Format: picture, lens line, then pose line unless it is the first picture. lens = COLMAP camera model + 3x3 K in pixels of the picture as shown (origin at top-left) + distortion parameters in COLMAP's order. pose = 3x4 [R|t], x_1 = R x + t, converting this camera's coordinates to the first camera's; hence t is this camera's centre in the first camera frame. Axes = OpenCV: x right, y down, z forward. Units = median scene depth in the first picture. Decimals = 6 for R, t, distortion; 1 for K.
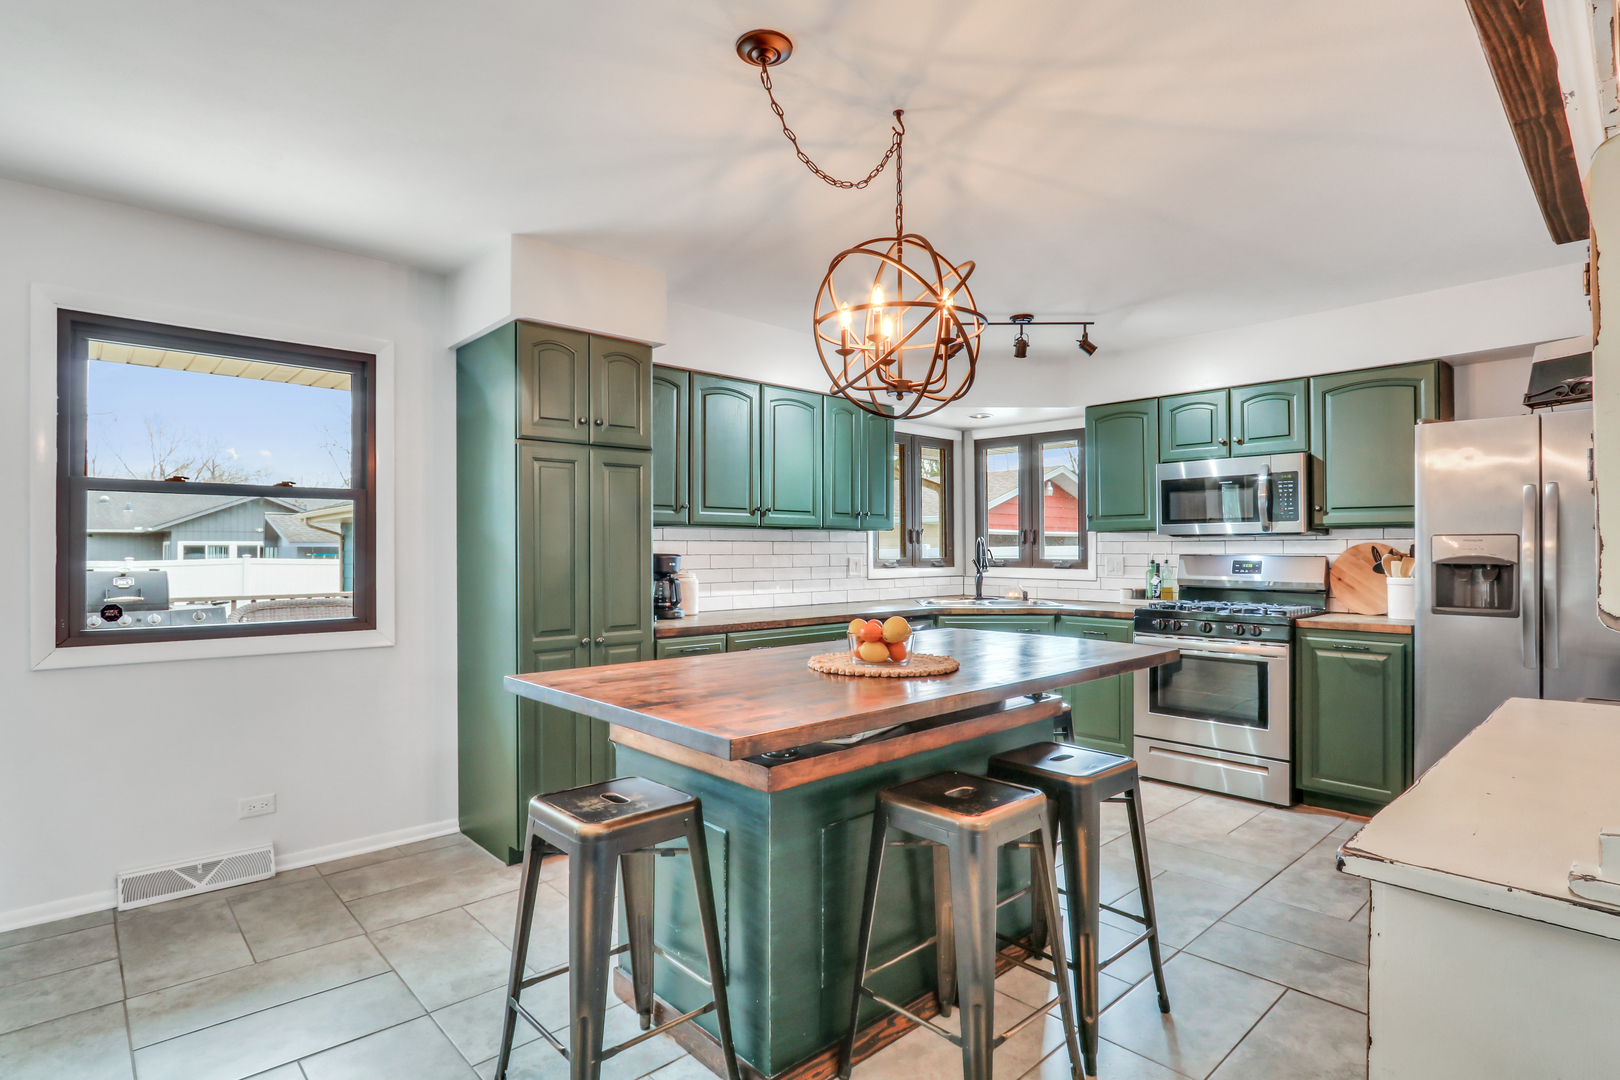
lens RADIAL K [[822.1, 0, 808.9], [0, 822.1, 538.5], [0, 0, 1]] dist [-0.018445, 0.001831]
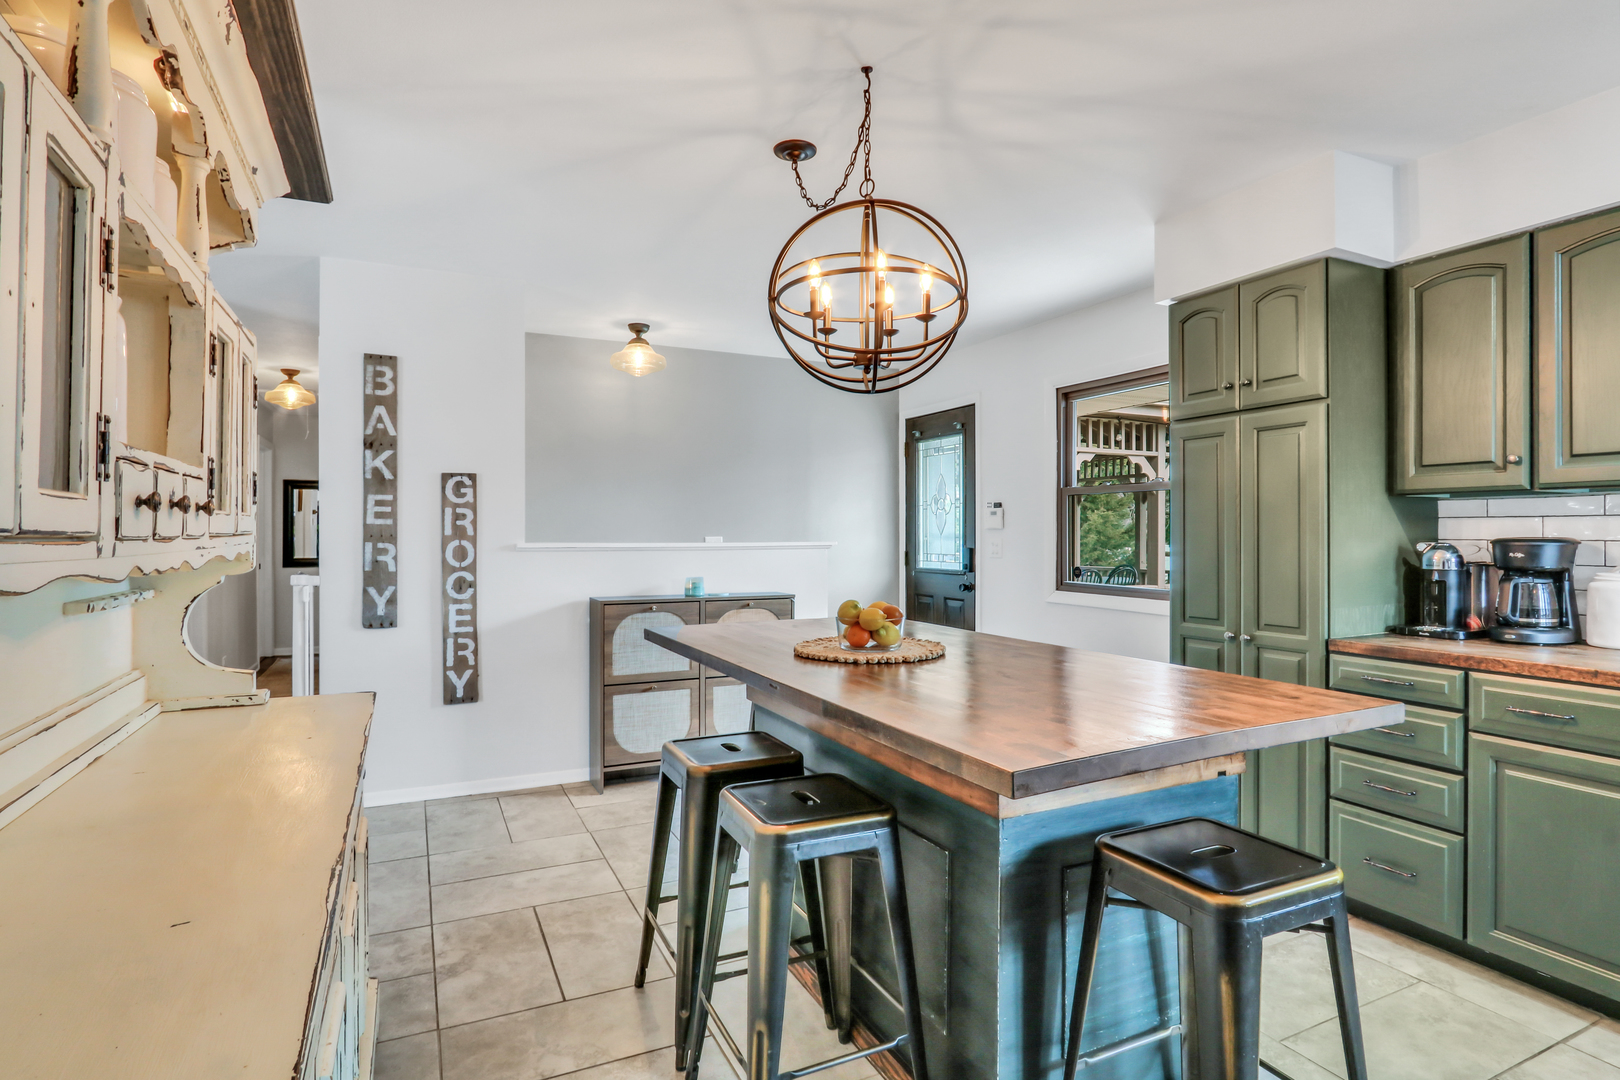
lens RADIAL K [[822.1, 0, 797.8], [0, 822.1, 535.3], [0, 0, 1]] dist [-0.018445, 0.001831]
pose [[-0.299088, 0.002249, -0.954223, 0.560406], [0.011887, 0.999928, -0.001369, 0.010388], [0.954151, -0.011752, -0.299093, 0.647884]]
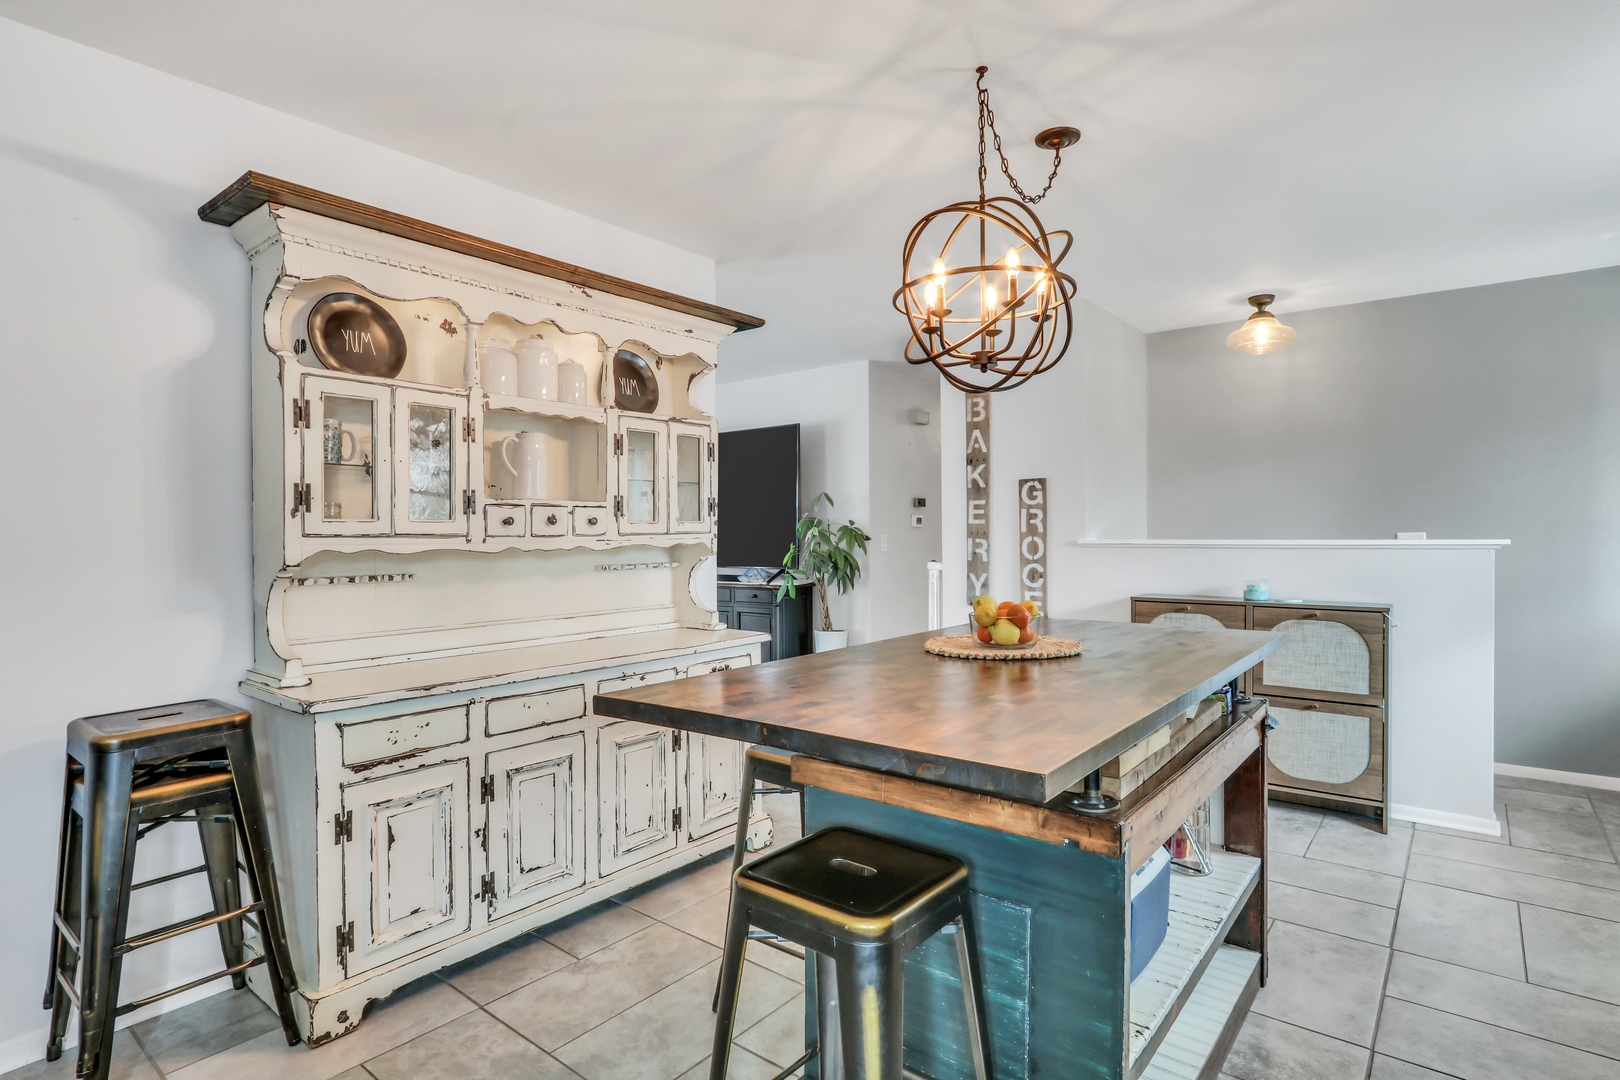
lens RADIAL K [[822.1, 0, 807.0], [0, 822.1, 532.4], [0, 0, 1]] dist [-0.018445, 0.001831]
pose [[-0.989086, 0.007311, -0.147159, 0.244257], [0.009042, 0.999898, -0.011096, 0.014023], [0.147063, -0.012305, -0.989051, 1.026496]]
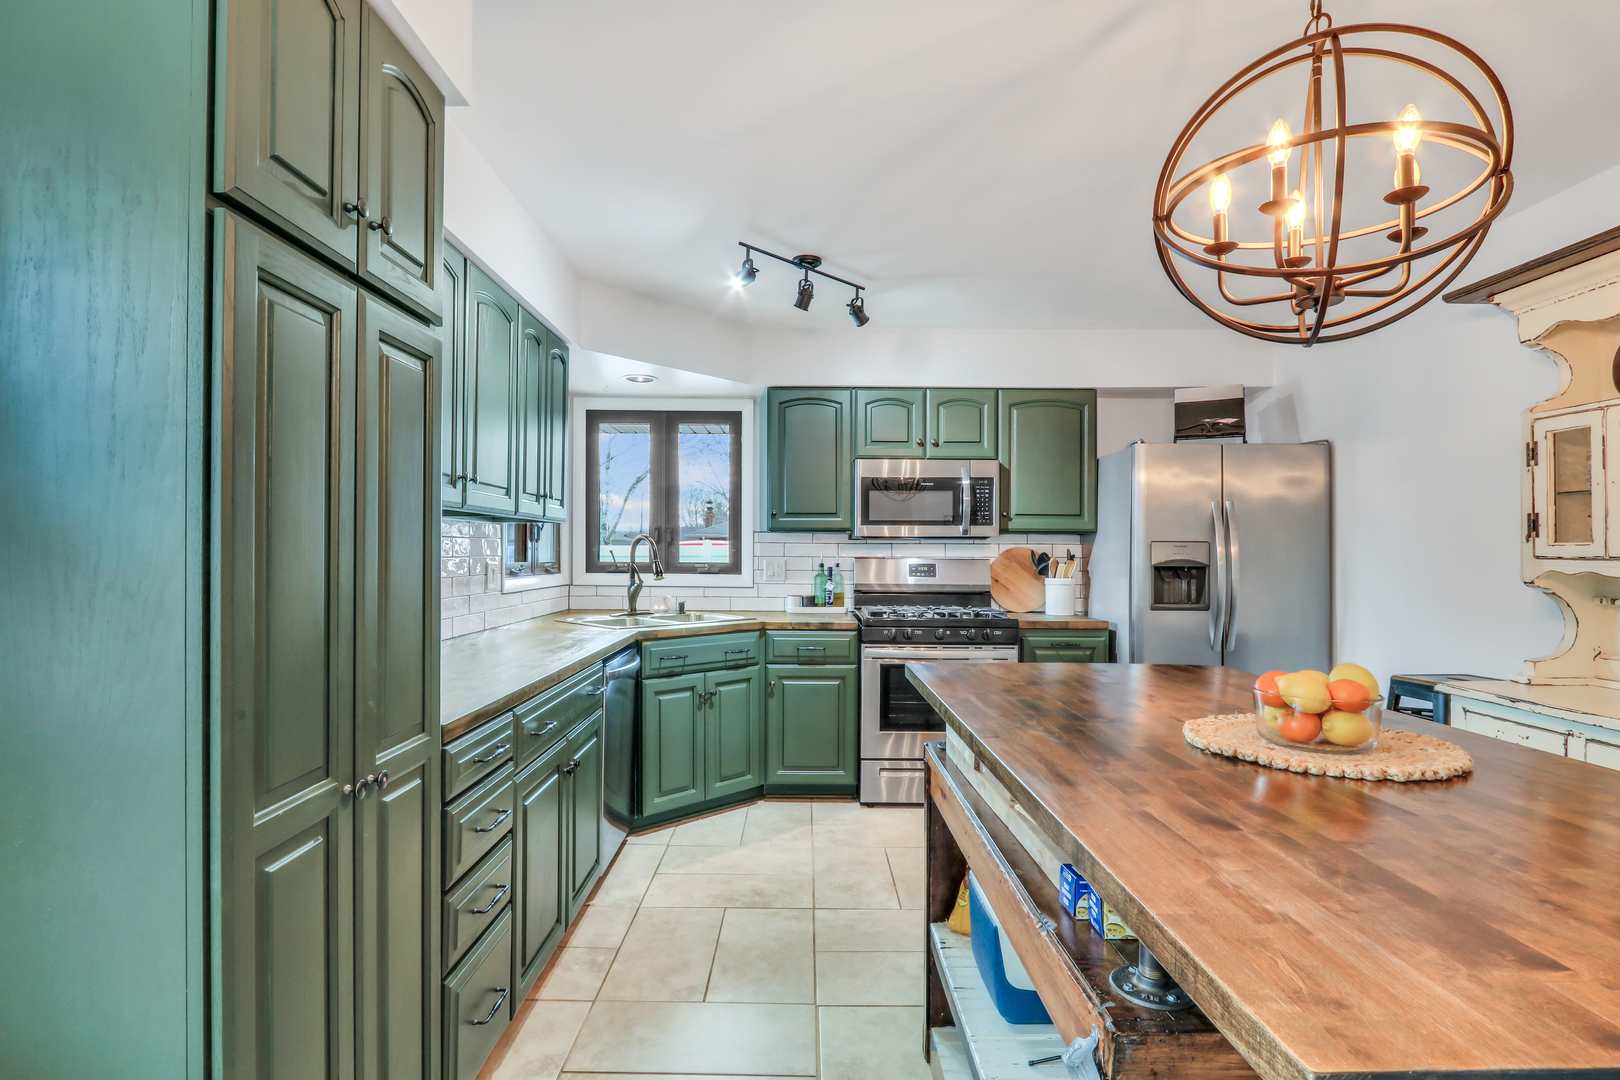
lens RADIAL K [[822.1, 0, 807.8], [0, 822.1, 541.2], [0, 0, 1]] dist [-0.018445, 0.001831]
pose [[0.671833, 0.014502, 0.740561, -0.326321], [-0.016481, 0.999853, -0.004628, 0.006981], [-0.740519, -0.009096, 0.671974, 0.463576]]
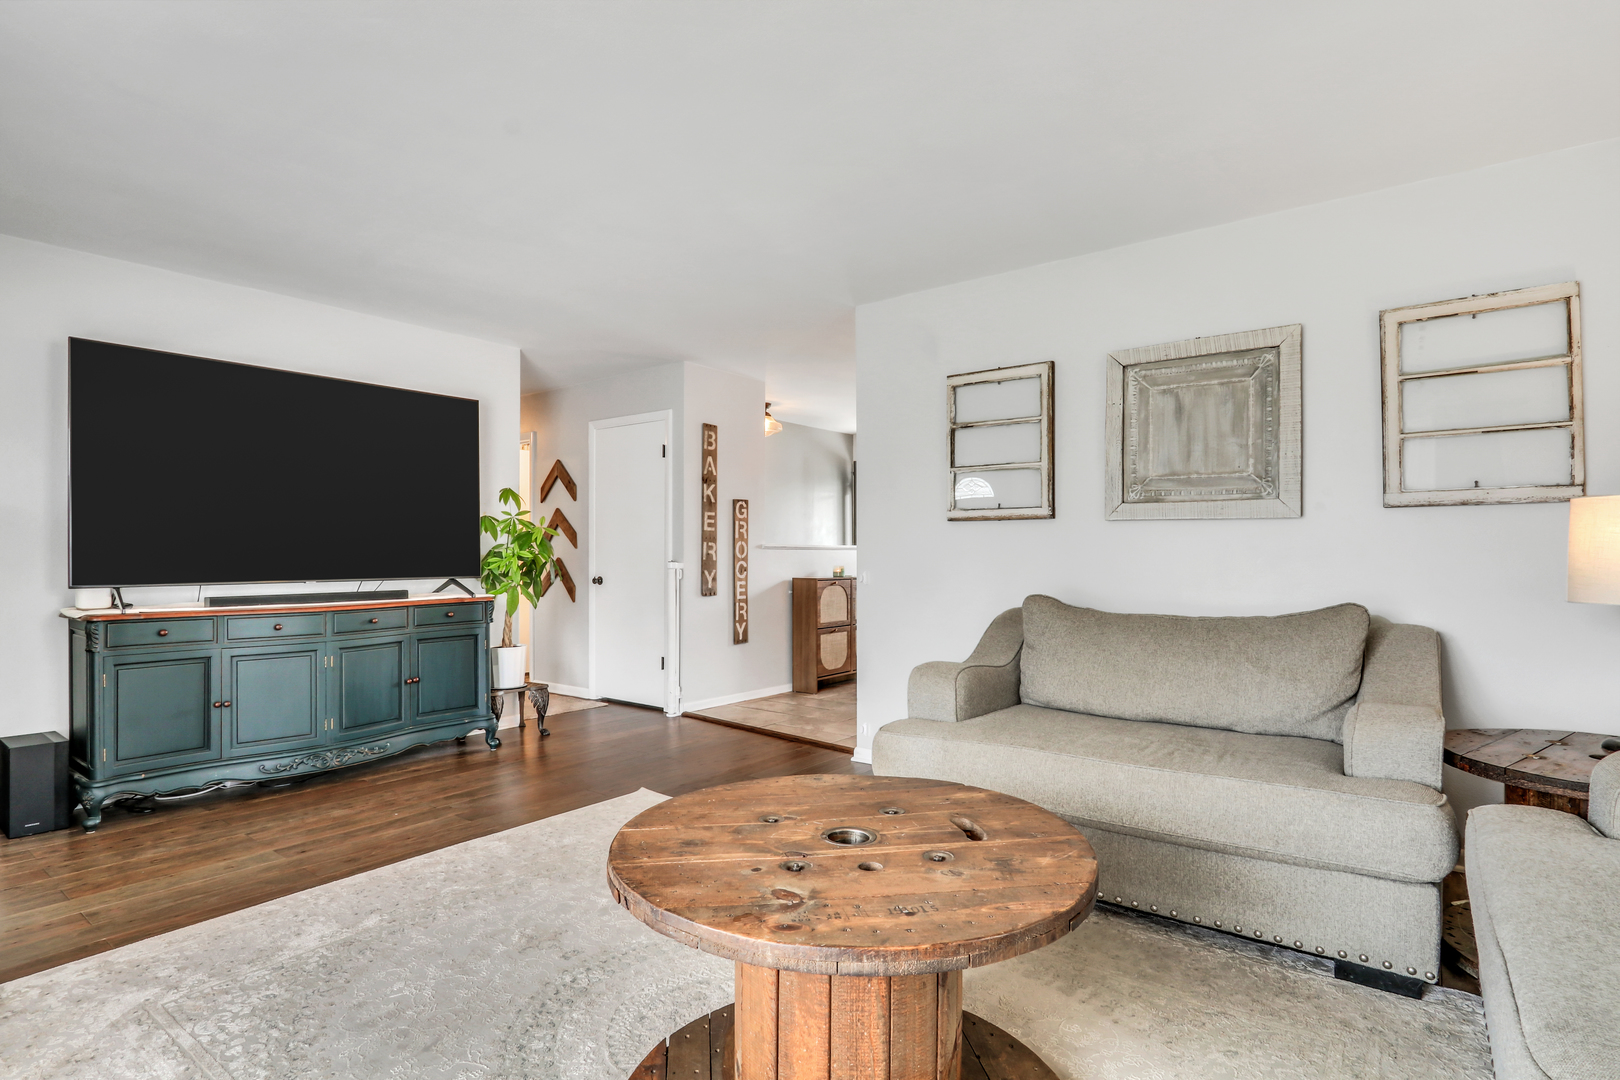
lens RADIAL K [[822.1, 0, 802.6], [0, 822.1, 546.5], [0, 0, 1]] dist [-0.018445, 0.001831]
pose [[0.173393, -0.006839, -0.984829, 1.274007], [0.008350, 0.999950, -0.005474, 0.028343], [0.984817, -0.007274, 0.173442, -0.138435]]
